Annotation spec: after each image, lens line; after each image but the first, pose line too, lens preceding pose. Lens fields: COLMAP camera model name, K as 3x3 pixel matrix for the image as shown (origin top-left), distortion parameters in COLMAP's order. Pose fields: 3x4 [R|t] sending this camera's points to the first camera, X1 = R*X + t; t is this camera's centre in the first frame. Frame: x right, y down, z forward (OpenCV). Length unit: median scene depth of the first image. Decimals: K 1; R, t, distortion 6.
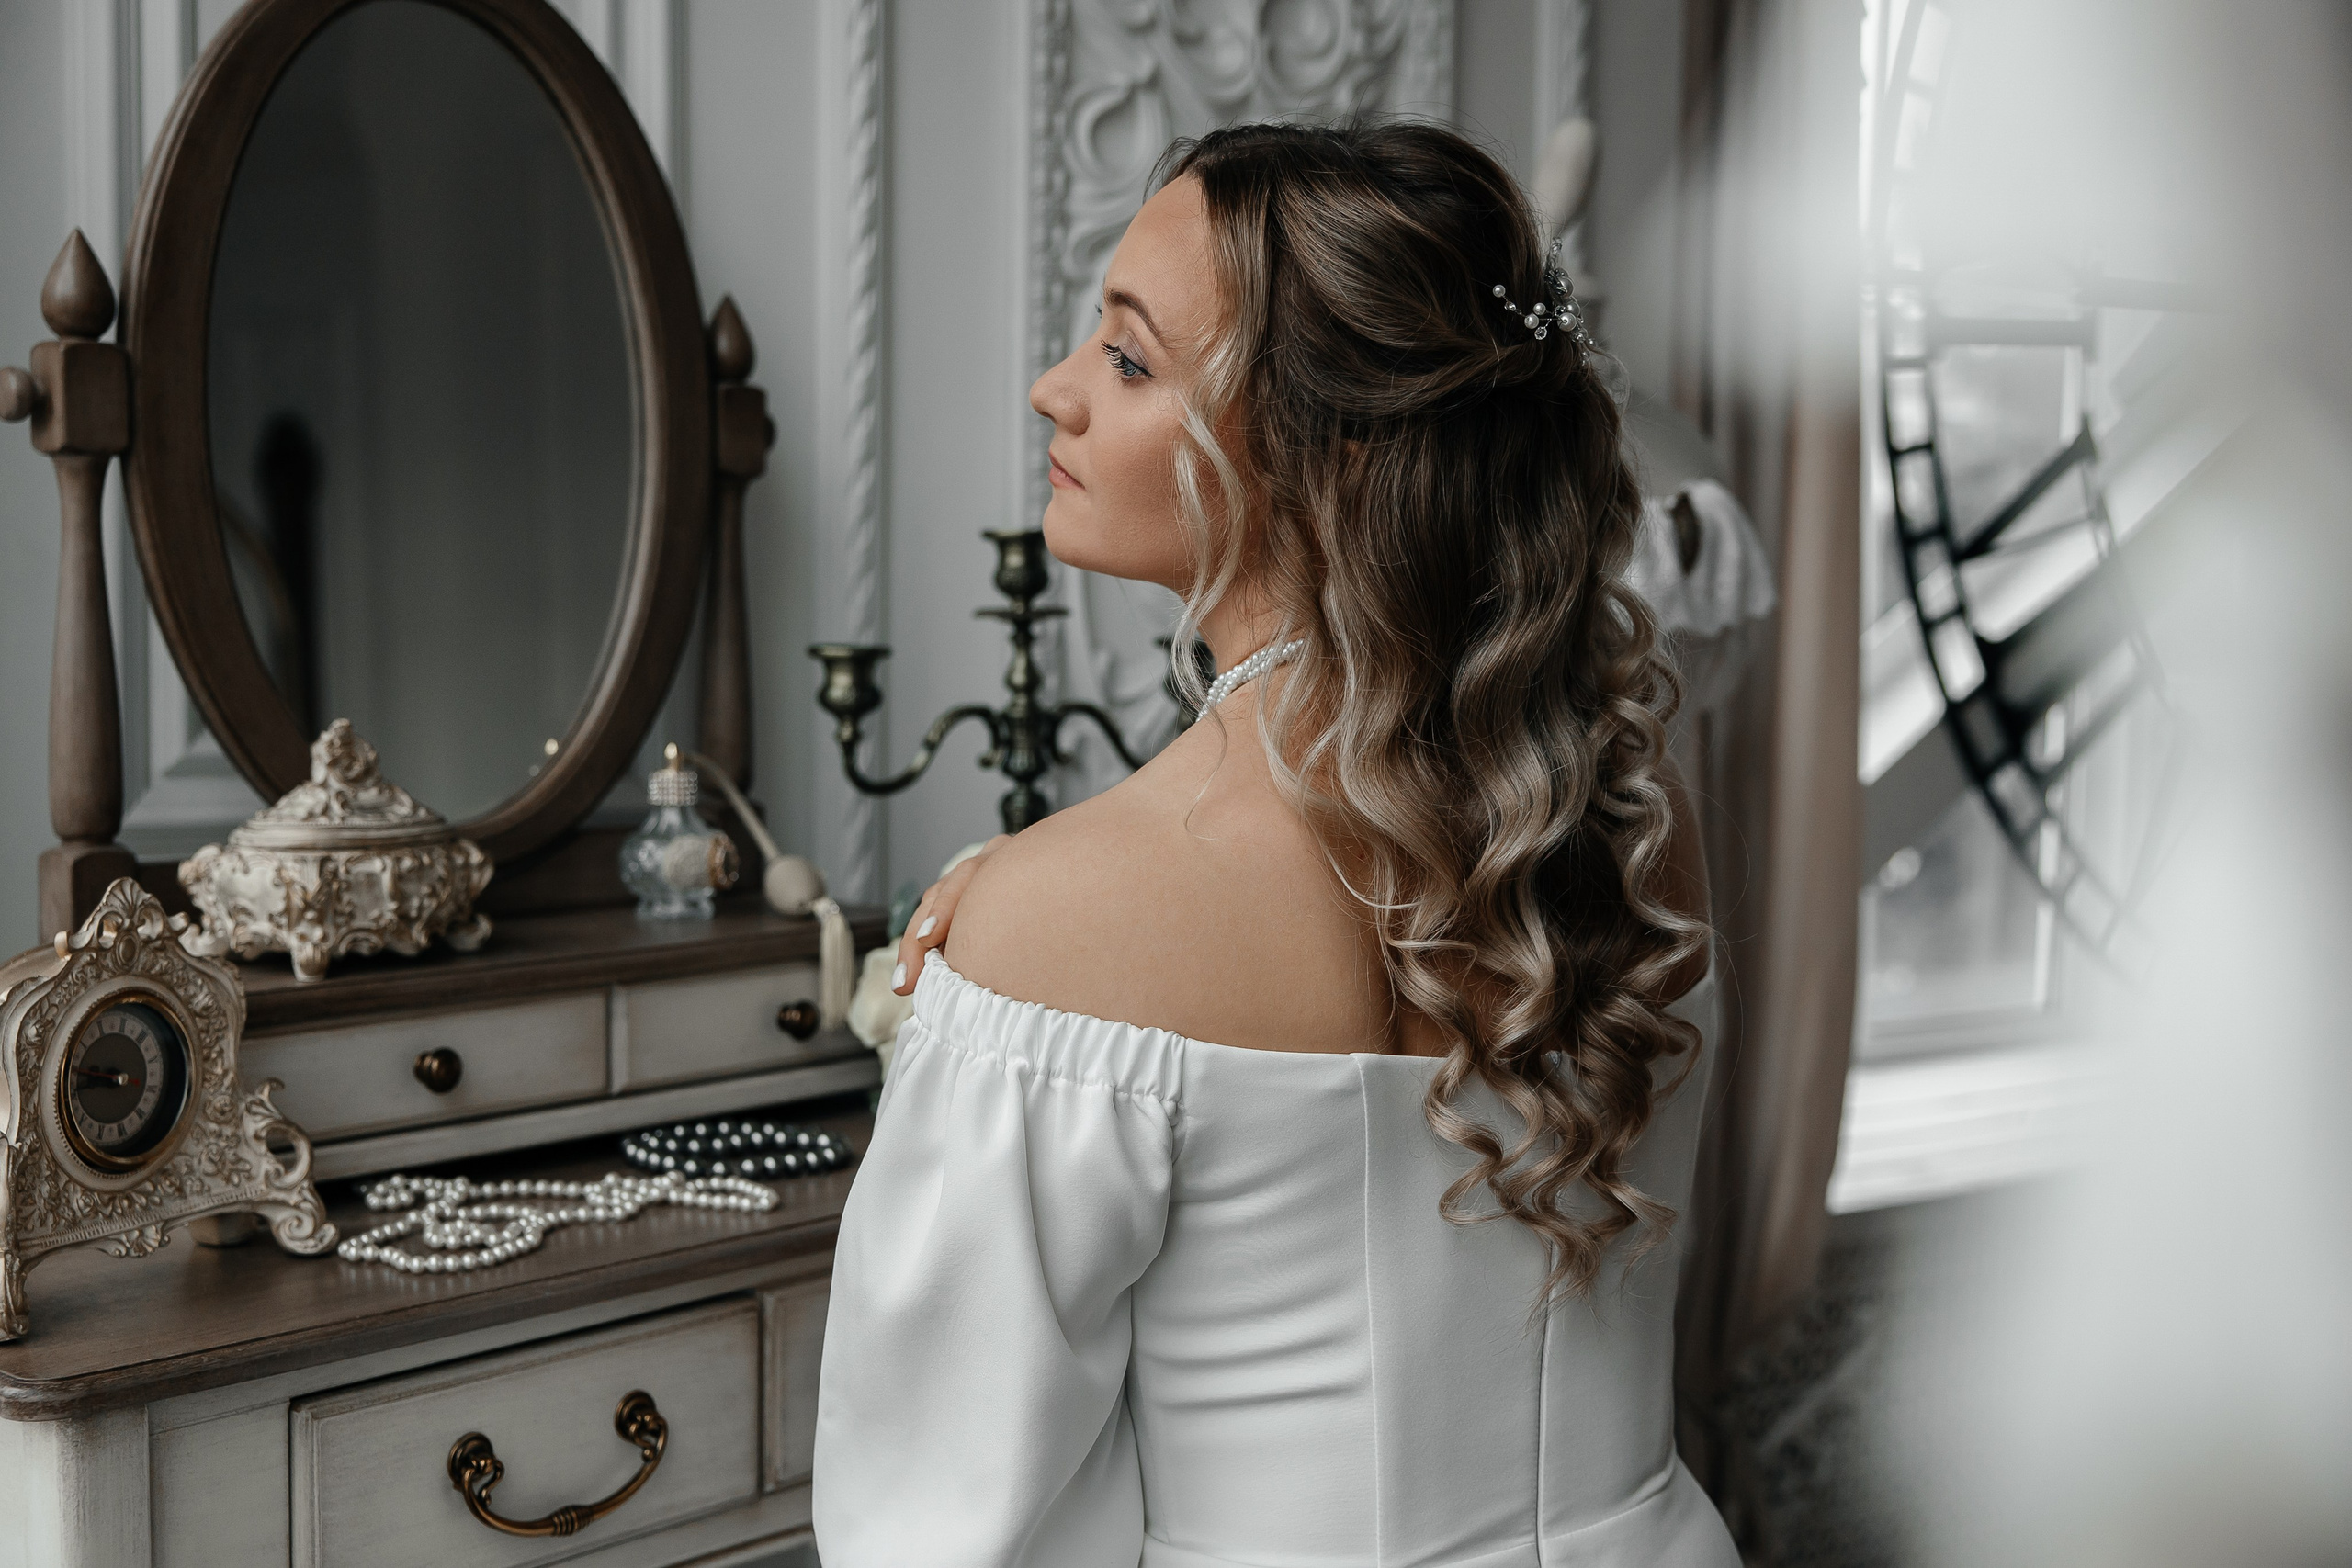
lens RADIAL K [[2957.1, 0, 1174.8], [0, 2957.1, 773.6], [0, 0, 1]] dist [0.016977, 0.000000]
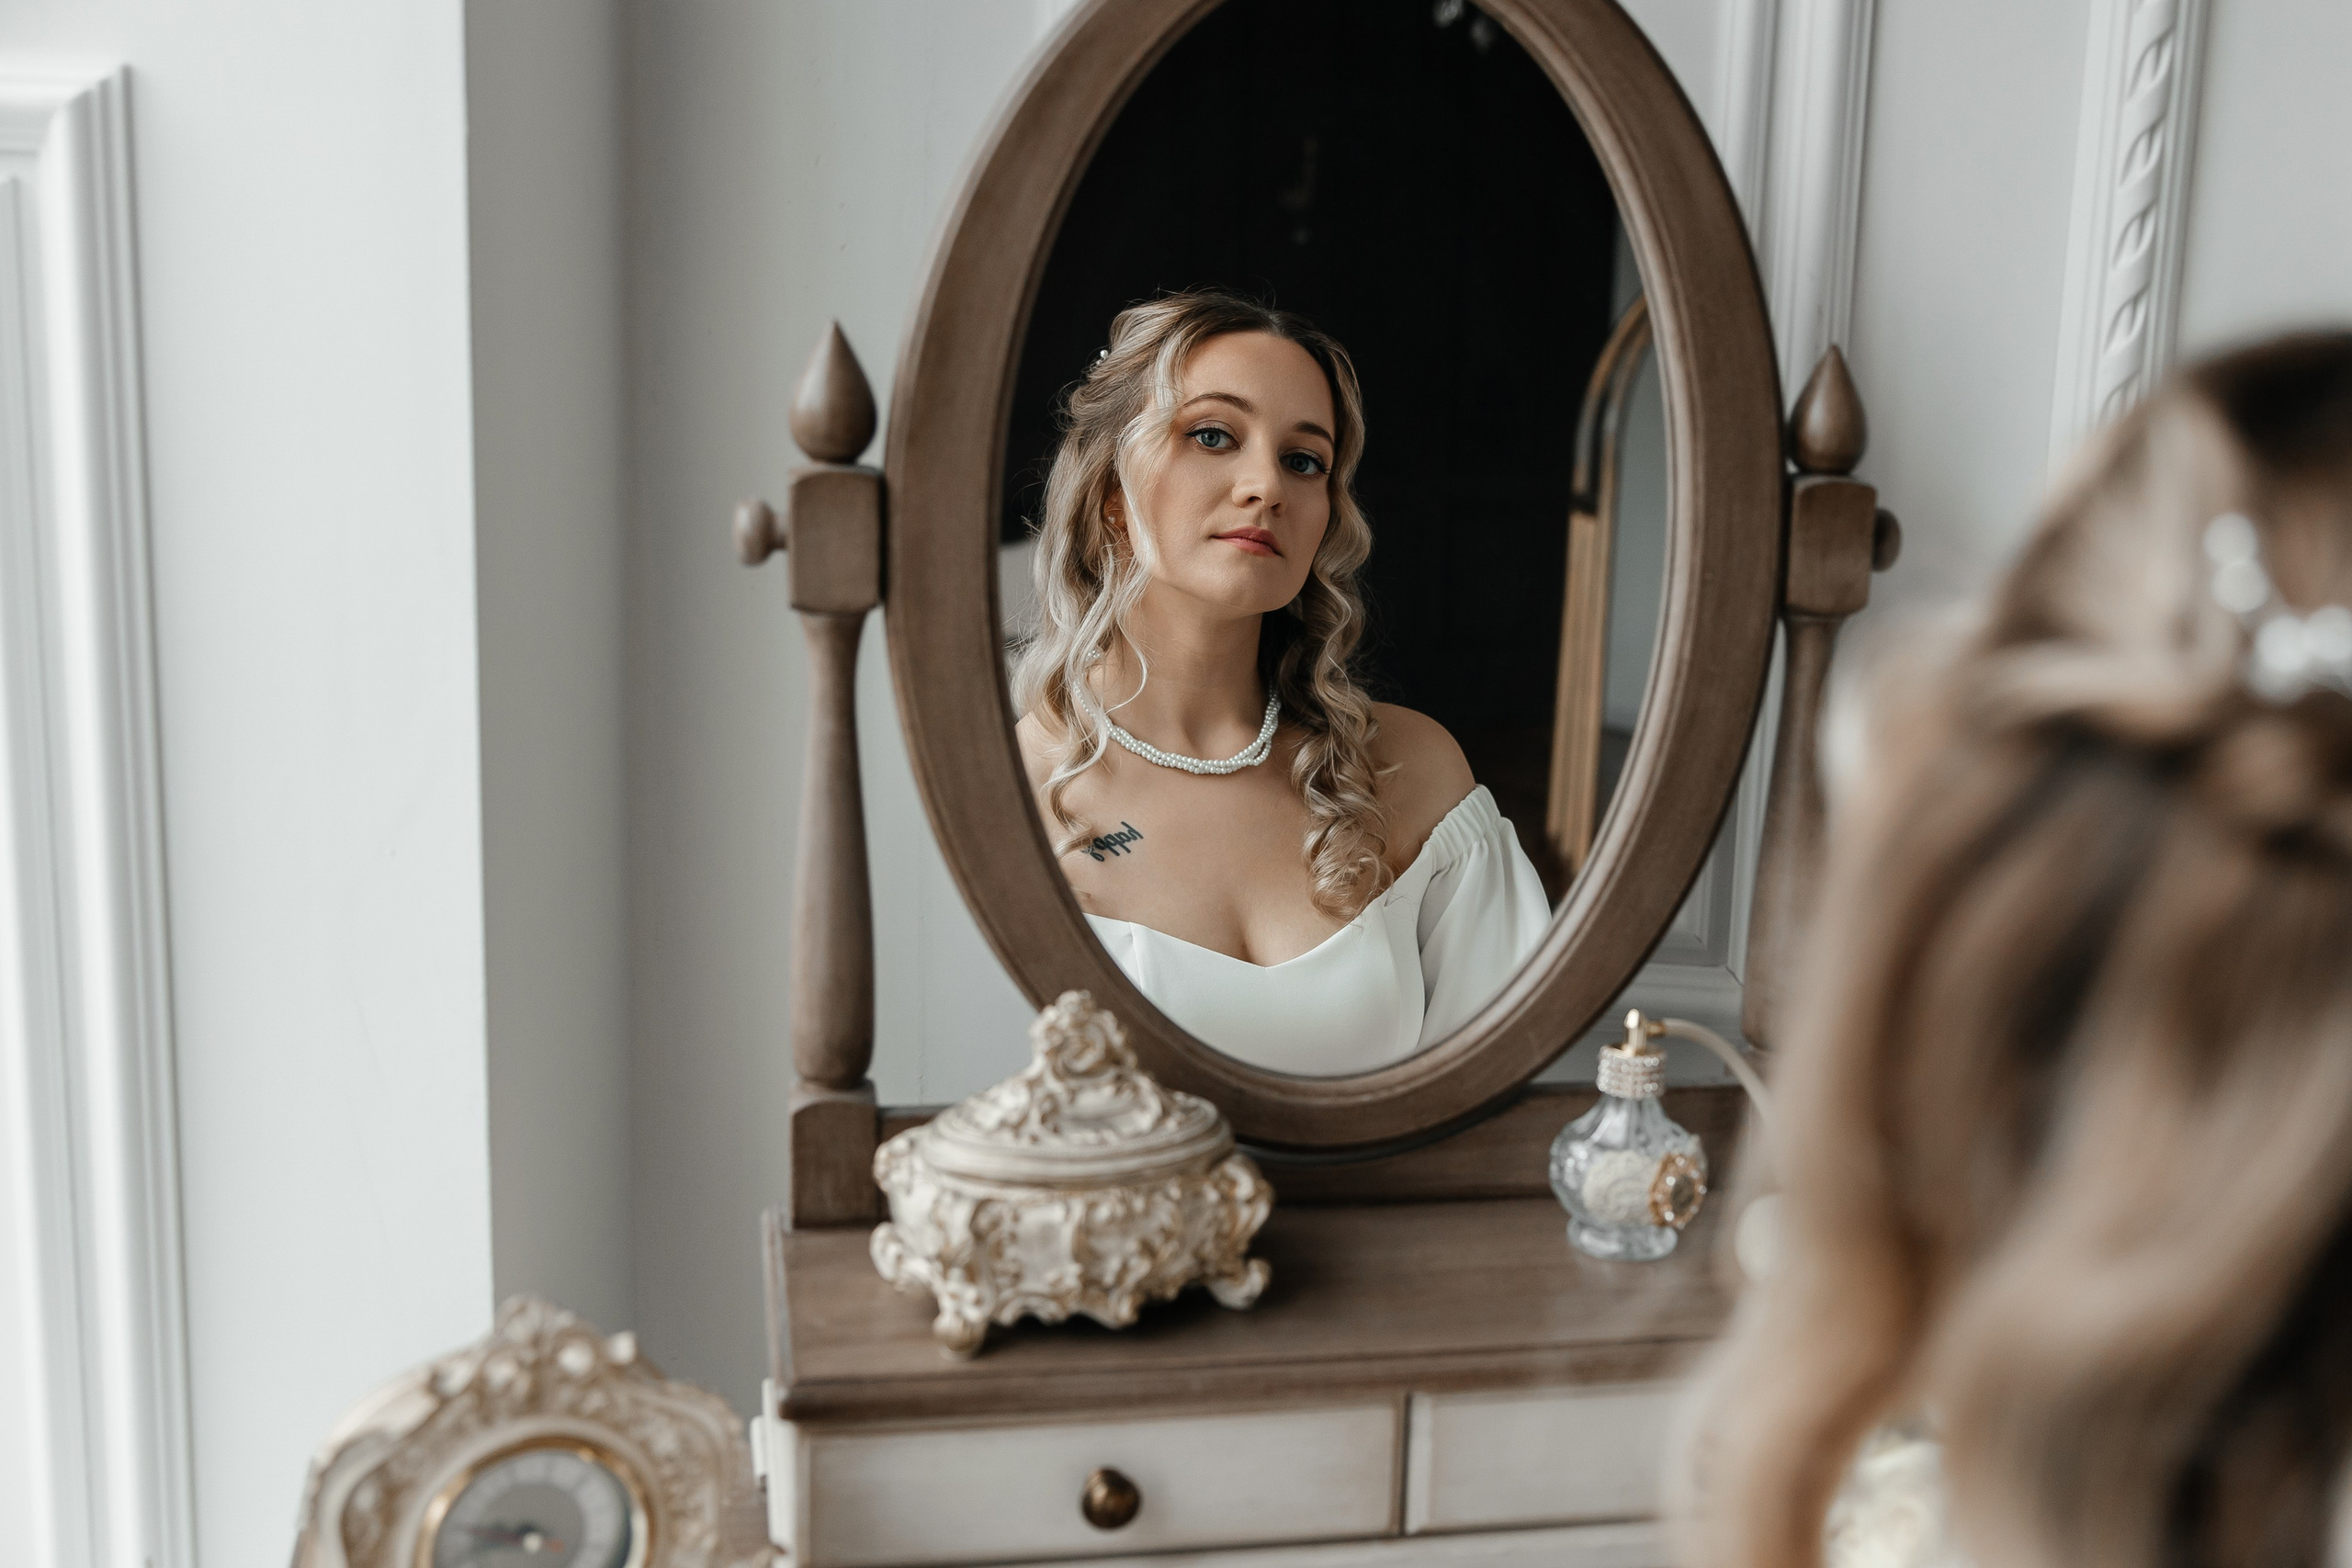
lens RADIAL K [[2635.4, 0, 1197.0], [0, 2635.4, 794.7], [0, 0, 1]] dist [0.041443, 0.000000]
pose [[0.777193, 0.145871, -0.612122, 0.148309], [-0.056977, 0.985078, 0.162406, -0.183683], [0.626678, -0.091344, 0.773907, 0.526863]]
